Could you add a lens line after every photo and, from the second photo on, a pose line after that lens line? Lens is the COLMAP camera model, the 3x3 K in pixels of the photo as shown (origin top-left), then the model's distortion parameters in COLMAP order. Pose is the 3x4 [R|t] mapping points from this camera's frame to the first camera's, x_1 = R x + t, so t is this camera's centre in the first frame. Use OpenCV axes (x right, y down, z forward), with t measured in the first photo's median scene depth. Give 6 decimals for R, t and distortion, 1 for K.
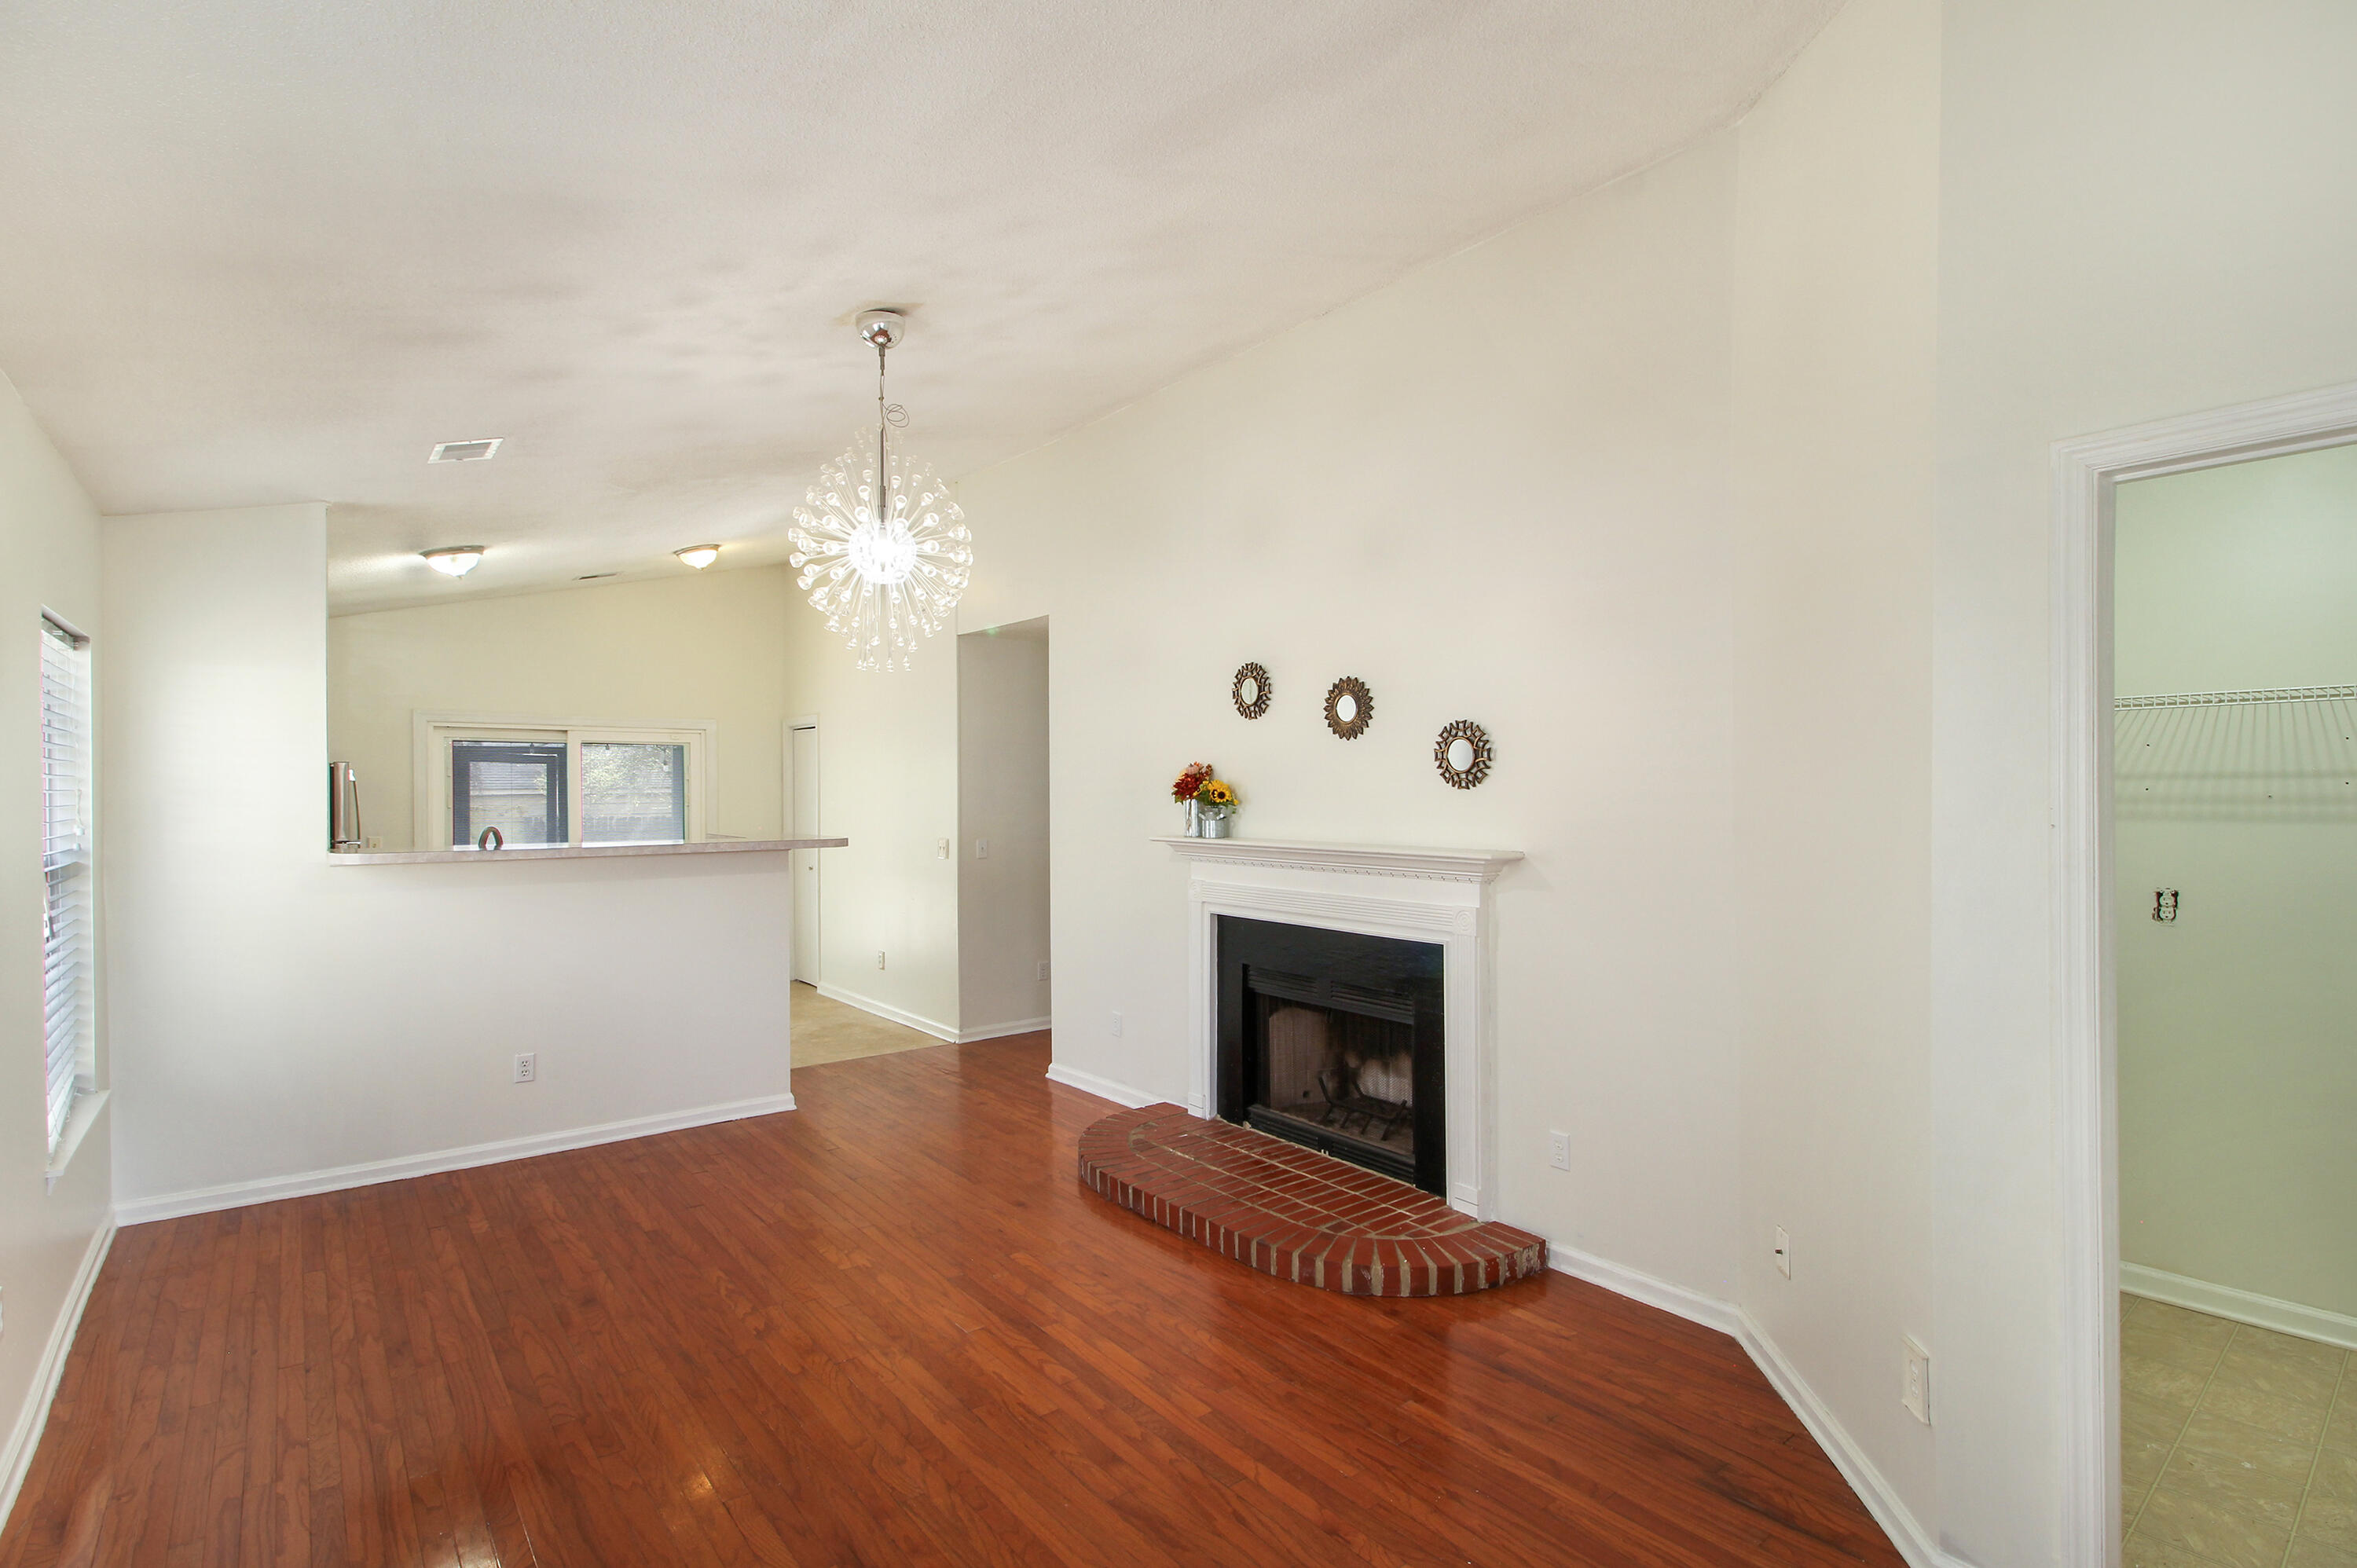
lens RADIAL K [[1116.5, 0, 1185.0], [0, 1116.5, 794.5], [0, 0, 1]] dist [0.000780, -0.011598]
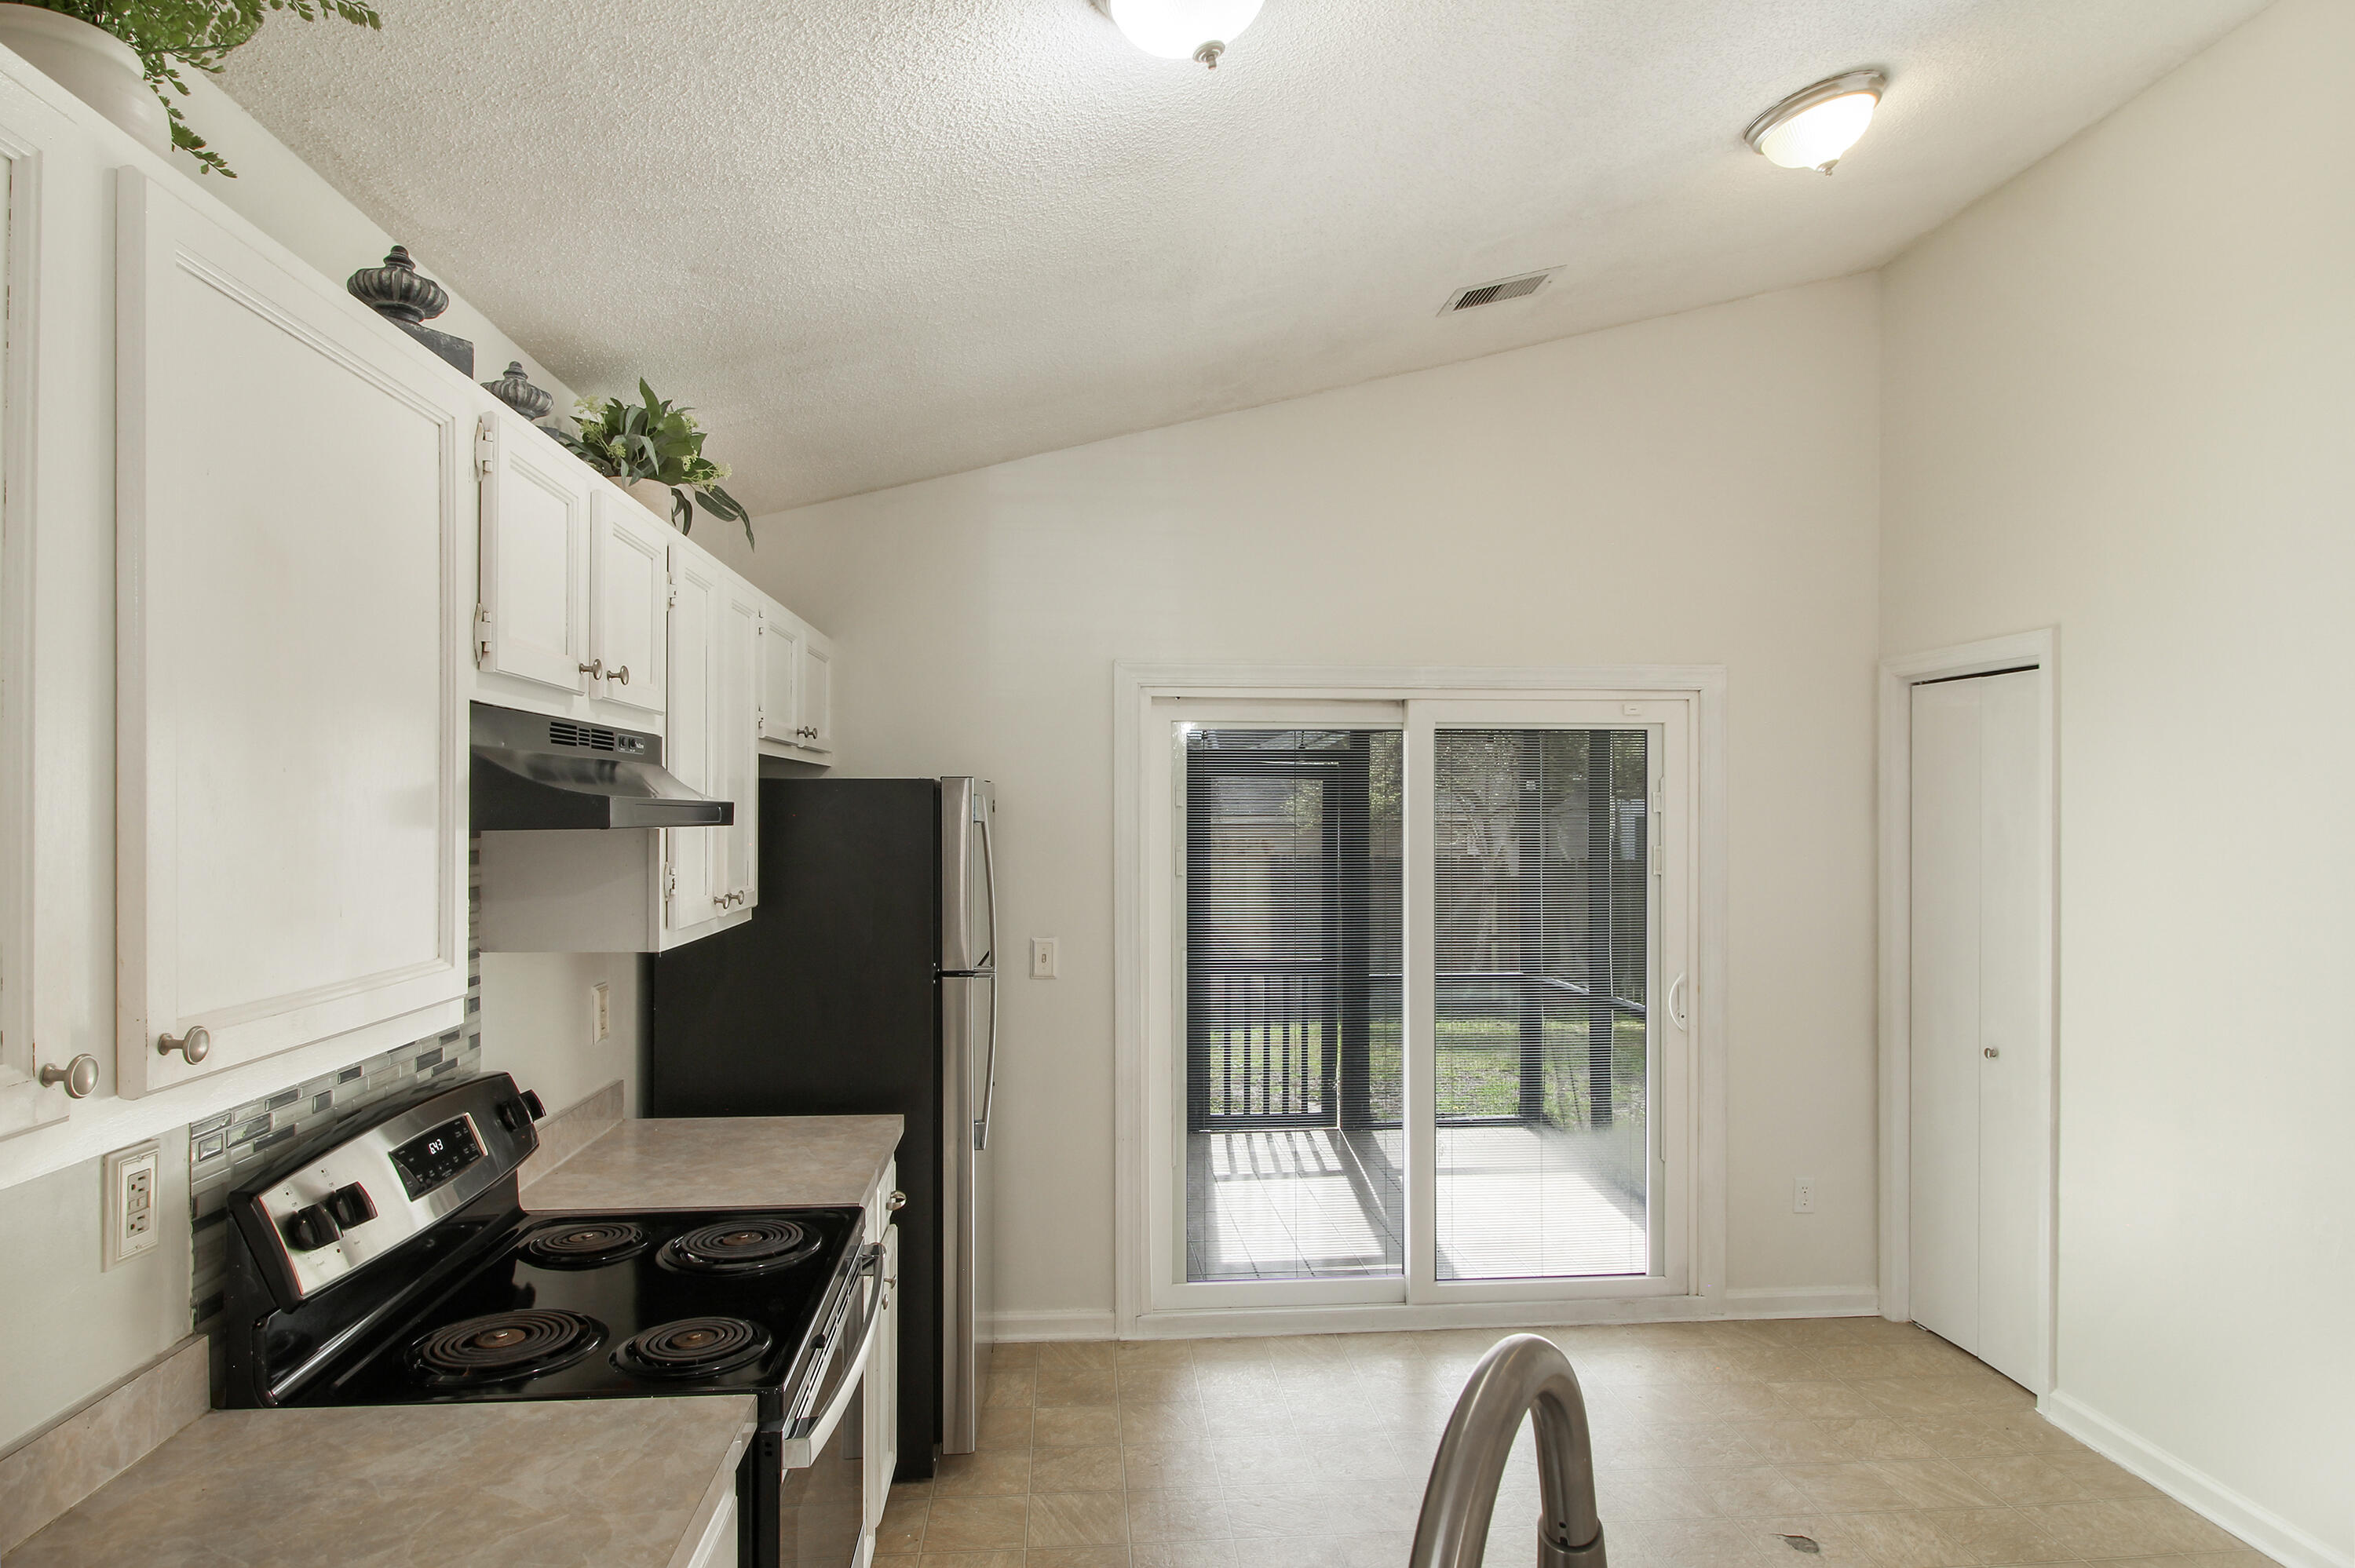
lens RADIAL K [[1333.4, 0, 1182.7], [0, 1333.4, 799.1], [0, 0, 1]] dist [0.007813, -0.010323]
pose [[0.832319, -0.007305, -0.554249, -0.706331], [-0.000038, 0.999912, -0.013236, -0.025261], [0.554297, 0.011037, 0.832246, 1.086771]]
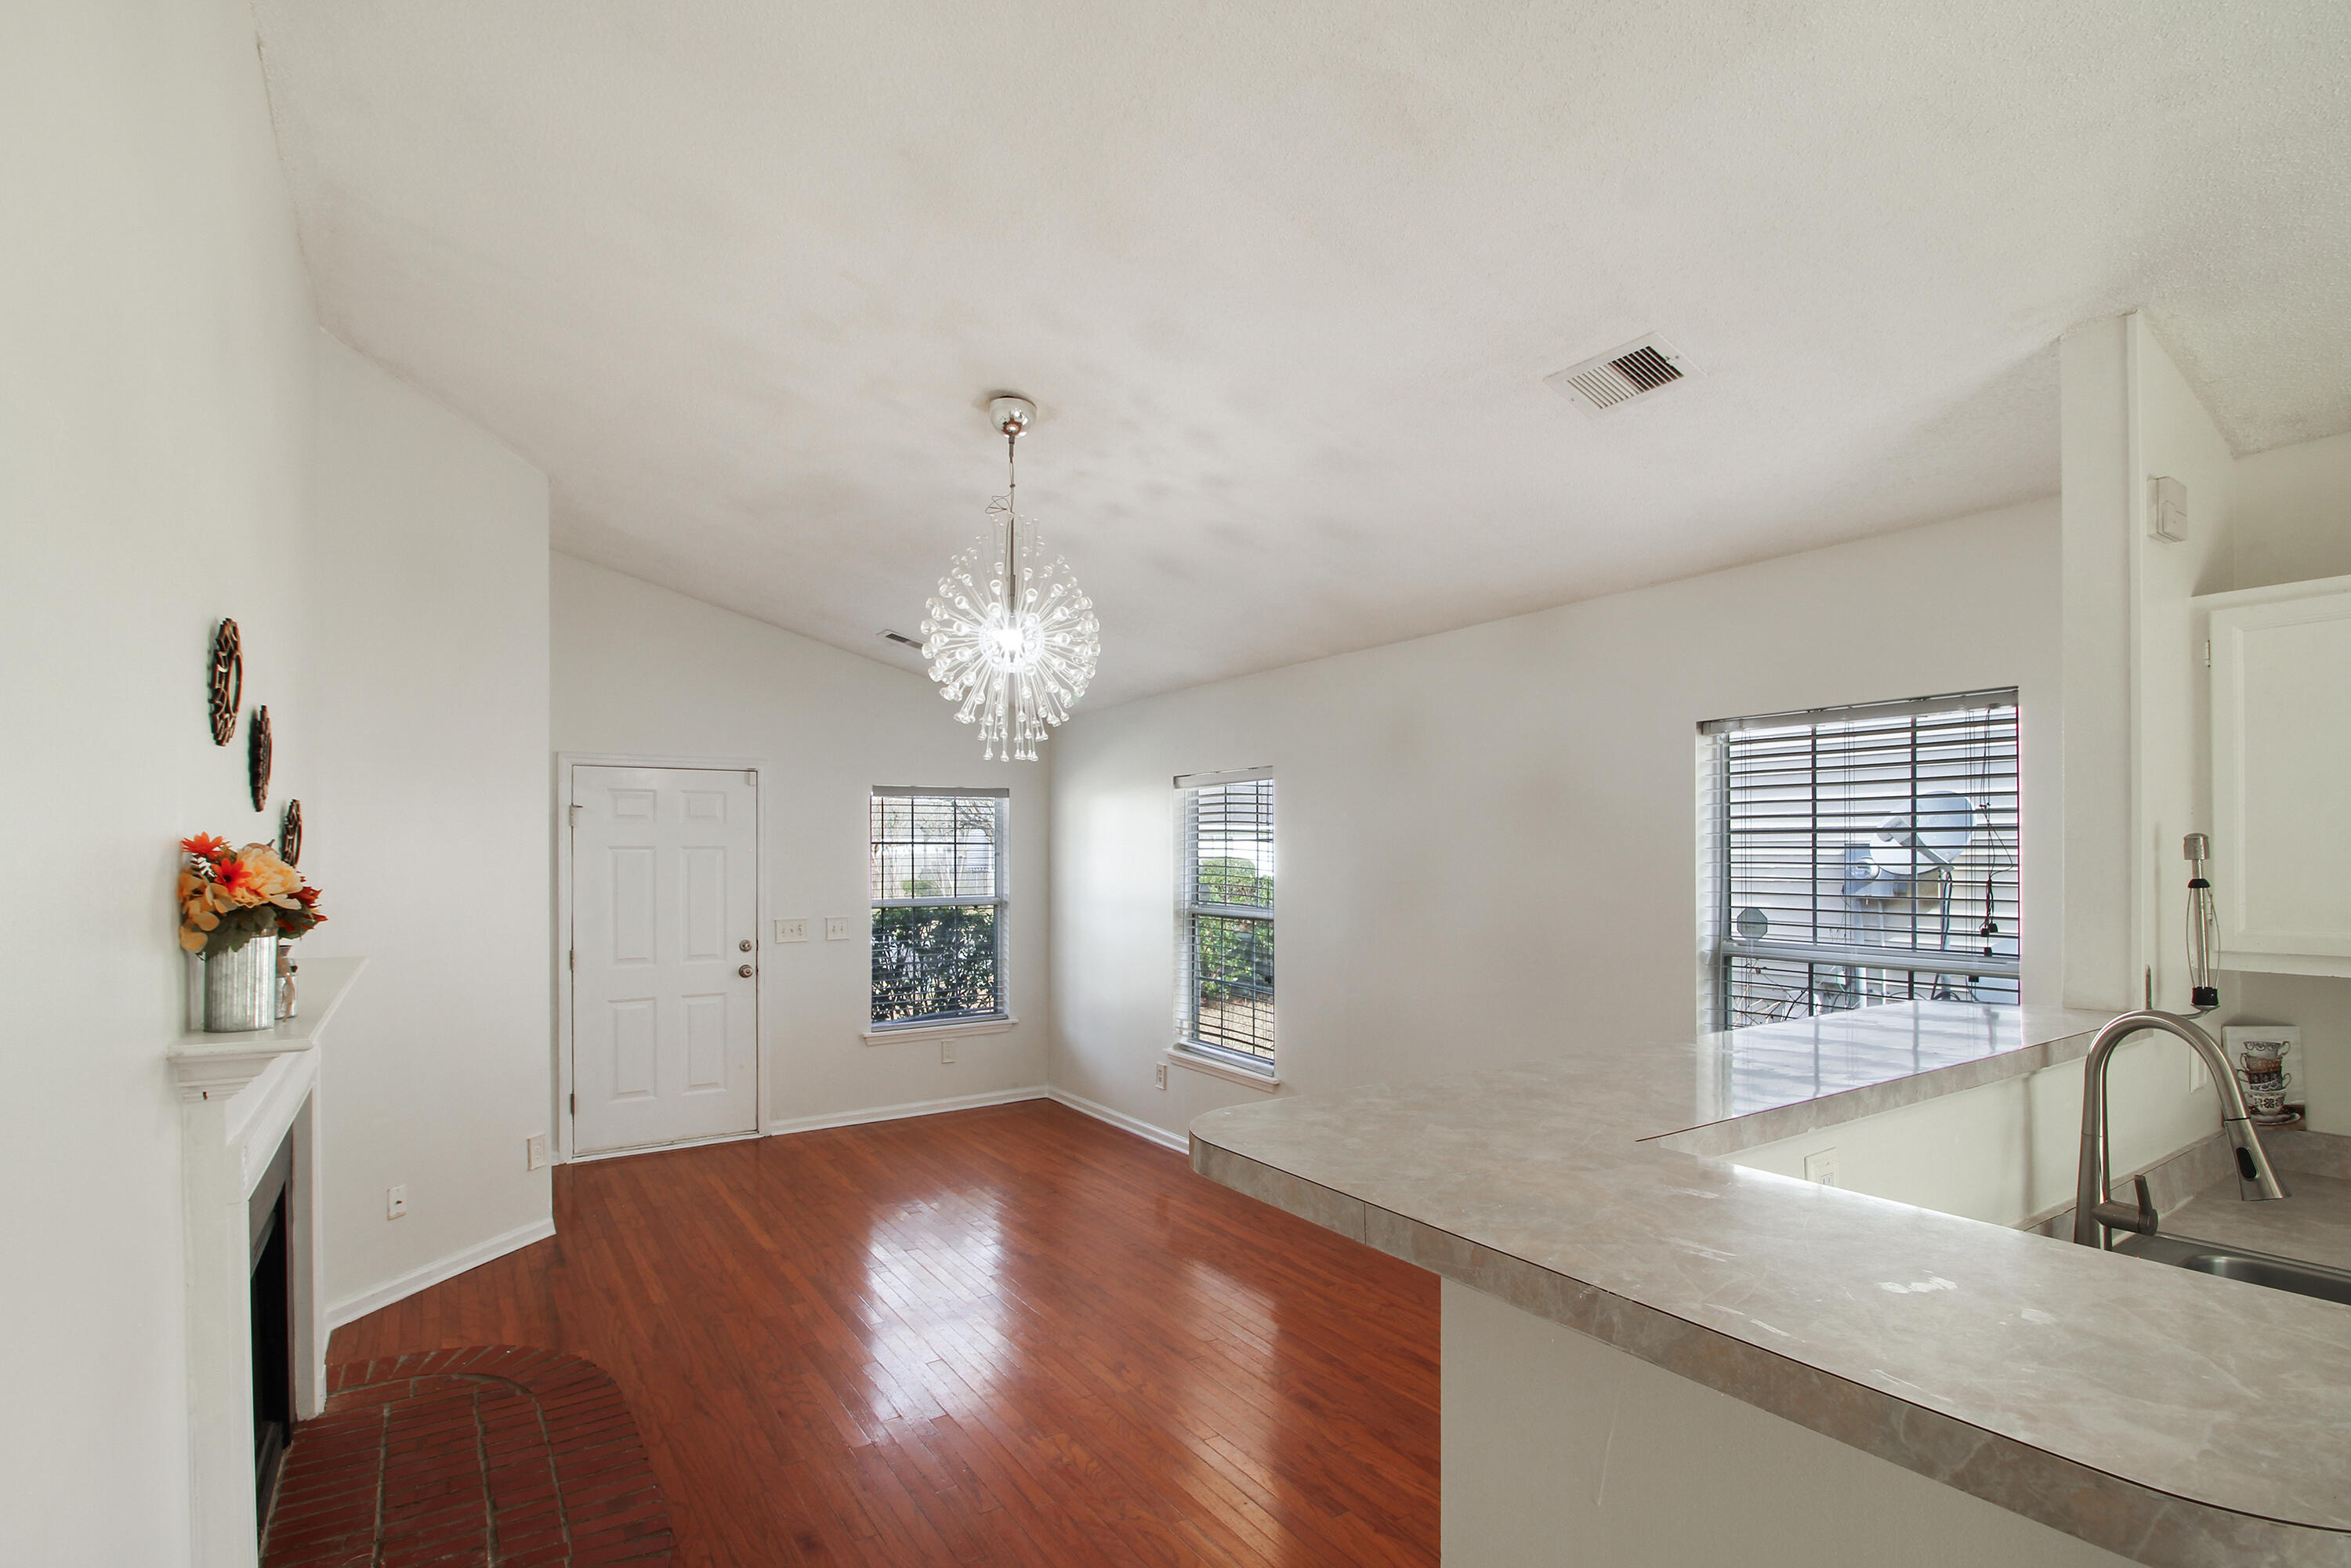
lens RADIAL K [[1145.3, 0, 1211.0], [0, 1145.3, 848.6], [0, 0, 1]] dist [0.002407, -0.011020]
pose [[-0.996887, 0.004580, 0.078716, -0.442819], [0.004695, 0.999988, 0.001276, -0.029173], [-0.078709, 0.001641, -0.996896, 1.690690]]
